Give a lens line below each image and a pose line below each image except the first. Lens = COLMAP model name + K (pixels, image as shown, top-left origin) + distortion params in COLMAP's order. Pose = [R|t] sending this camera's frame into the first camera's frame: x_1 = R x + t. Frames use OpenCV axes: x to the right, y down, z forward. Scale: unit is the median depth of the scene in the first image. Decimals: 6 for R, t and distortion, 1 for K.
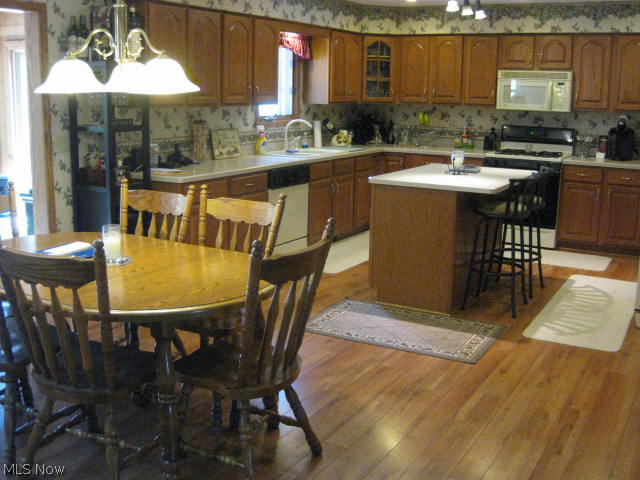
lens RADIAL K [[706.8, 0, 315.2], [0, 706.8, 234.4], [0, 0, 1]] dist [-0.121346, 0.000000]
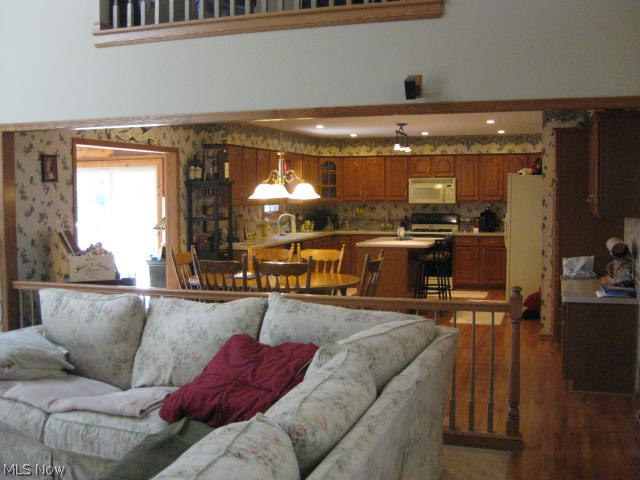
lens RADIAL K [[706.8, 0, 323.6], [0, 706.8, 243.2], [0, 0, 1]] dist [-0.121346, 0.000000]
pose [[0.979320, -0.036768, 0.198946, -0.247612], [0.061930, 0.990624, -0.121770, 0.090004], [-0.192603, 0.131572, 0.972416, -0.488499]]
